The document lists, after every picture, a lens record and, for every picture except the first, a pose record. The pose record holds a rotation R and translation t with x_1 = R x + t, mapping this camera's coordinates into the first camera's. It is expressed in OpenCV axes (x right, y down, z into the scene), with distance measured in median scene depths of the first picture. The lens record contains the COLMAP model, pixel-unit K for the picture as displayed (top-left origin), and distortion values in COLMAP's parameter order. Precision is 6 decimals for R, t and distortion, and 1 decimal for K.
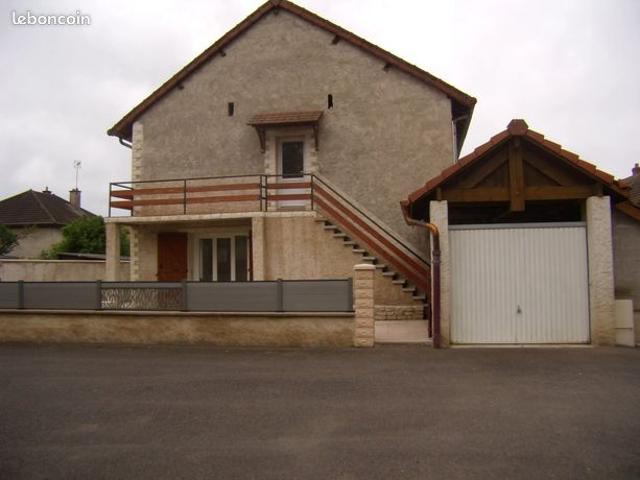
lens RADIAL K [[493.5, 0, 320.0], [0, 493.5, 240.0], [0, 0, 1]] dist [-0.096991, 0.003324]
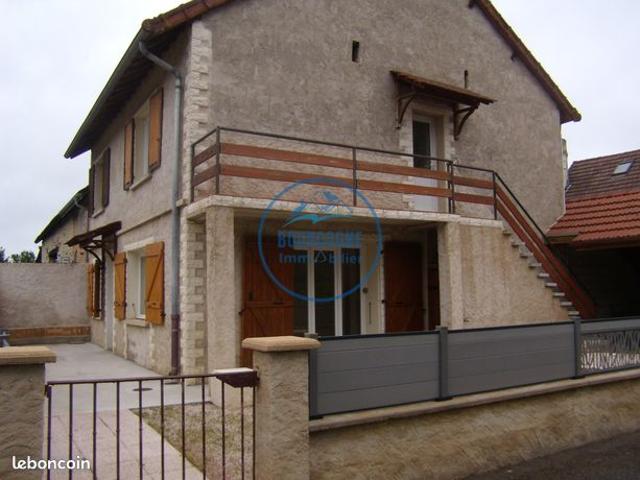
lens RADIAL K [[570.9, 0, 320.0], [0, 570.9, 240.0], [0, 0, 1]] dist [-0.050953, 0.001882]
pose [[0.761258, 0.066827, 0.644997, -0.715269], [-0.036987, 0.997531, -0.059699, 0.029507], [-0.647394, 0.021590, 0.761850, 0.480929]]
